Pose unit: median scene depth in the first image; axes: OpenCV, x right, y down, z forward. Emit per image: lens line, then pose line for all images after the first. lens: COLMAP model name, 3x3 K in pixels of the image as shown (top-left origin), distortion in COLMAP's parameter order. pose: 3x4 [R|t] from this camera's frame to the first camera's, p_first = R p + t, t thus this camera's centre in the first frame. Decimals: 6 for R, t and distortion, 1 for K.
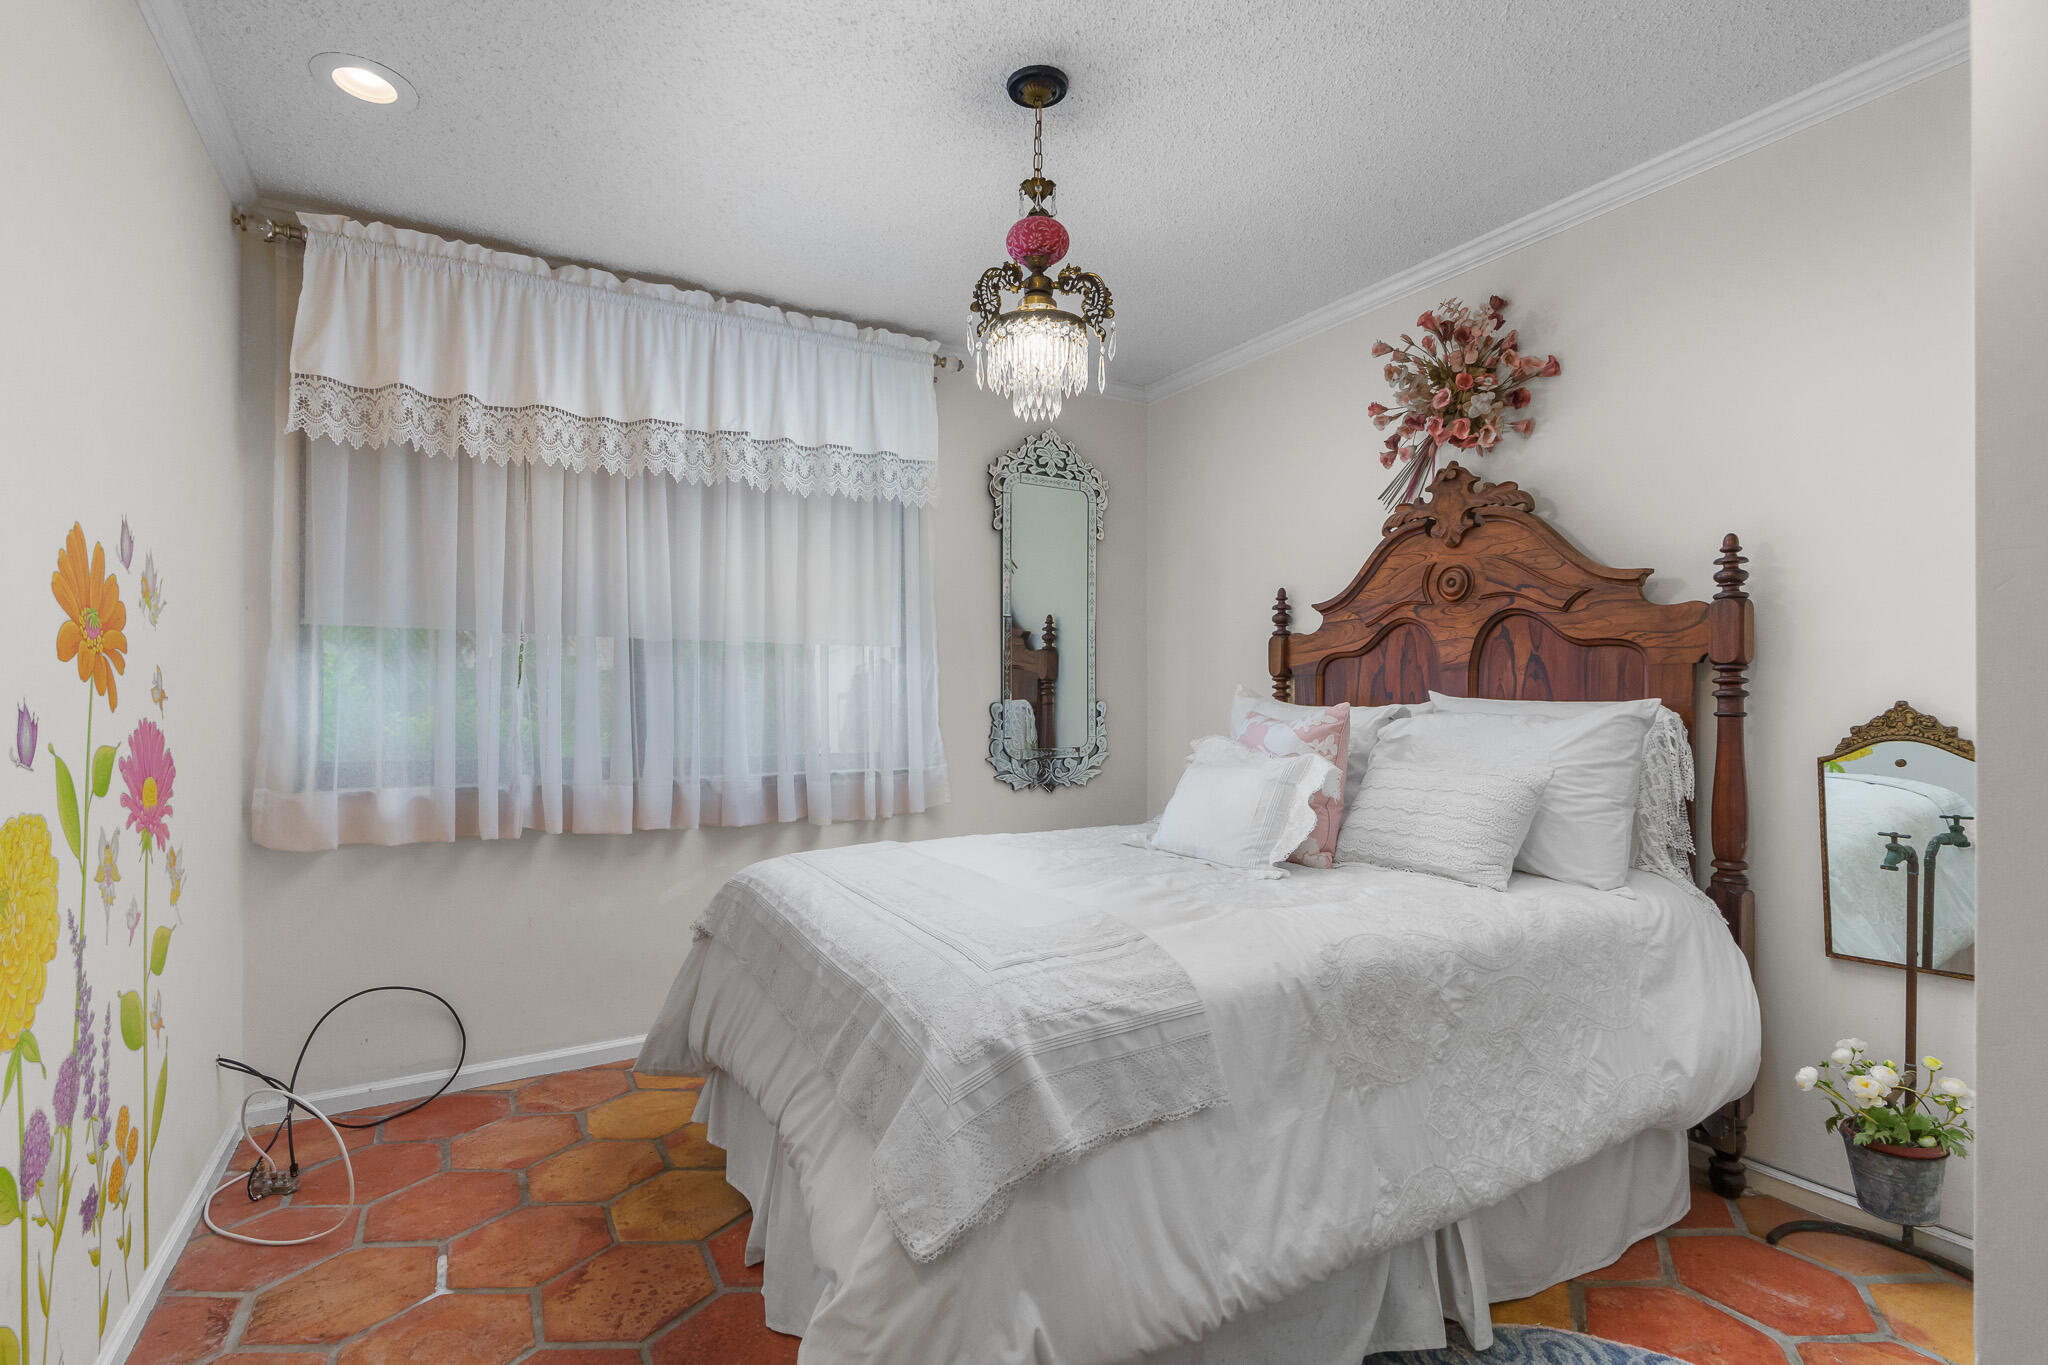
lens RADIAL K [[931.1, 0, 1034.9], [0, 931.1, 674.0], [0, 0, 1]] dist [-0.010299, 0.001233]
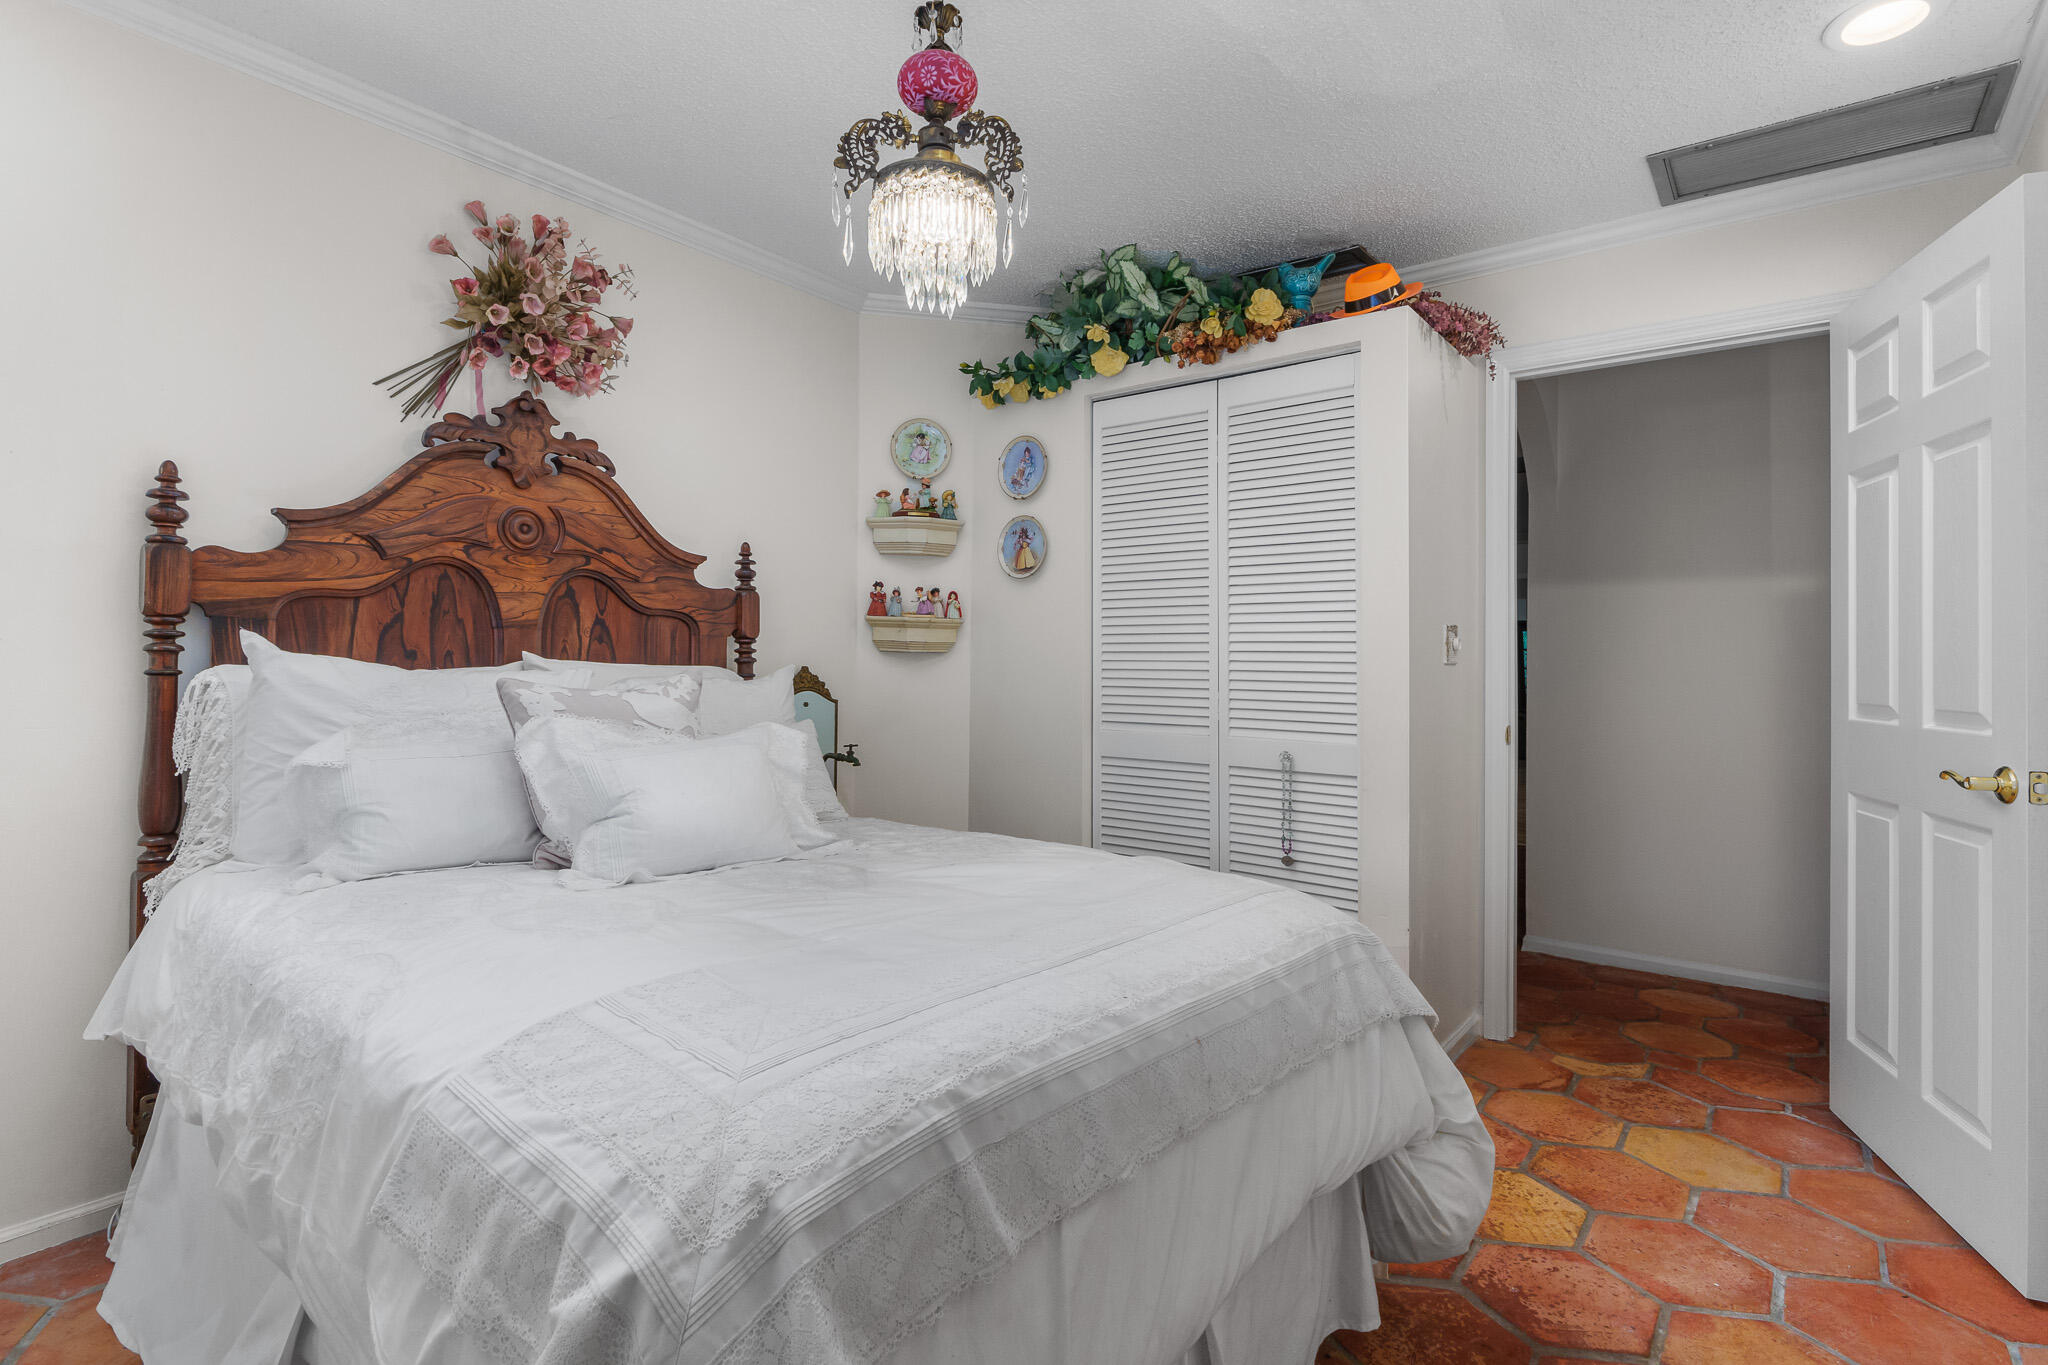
lens RADIAL K [[931.1, 0, 1034.9], [0, 931.1, 674.0], [0, 0, 1]] dist [-0.010299, 0.001233]
pose [[-0.308289, -0.016405, 0.951151, -0.566915], [-0.047745, 0.998858, 0.001752, 0.015423], [-0.950094, -0.044872, -0.308720, 0.849824]]
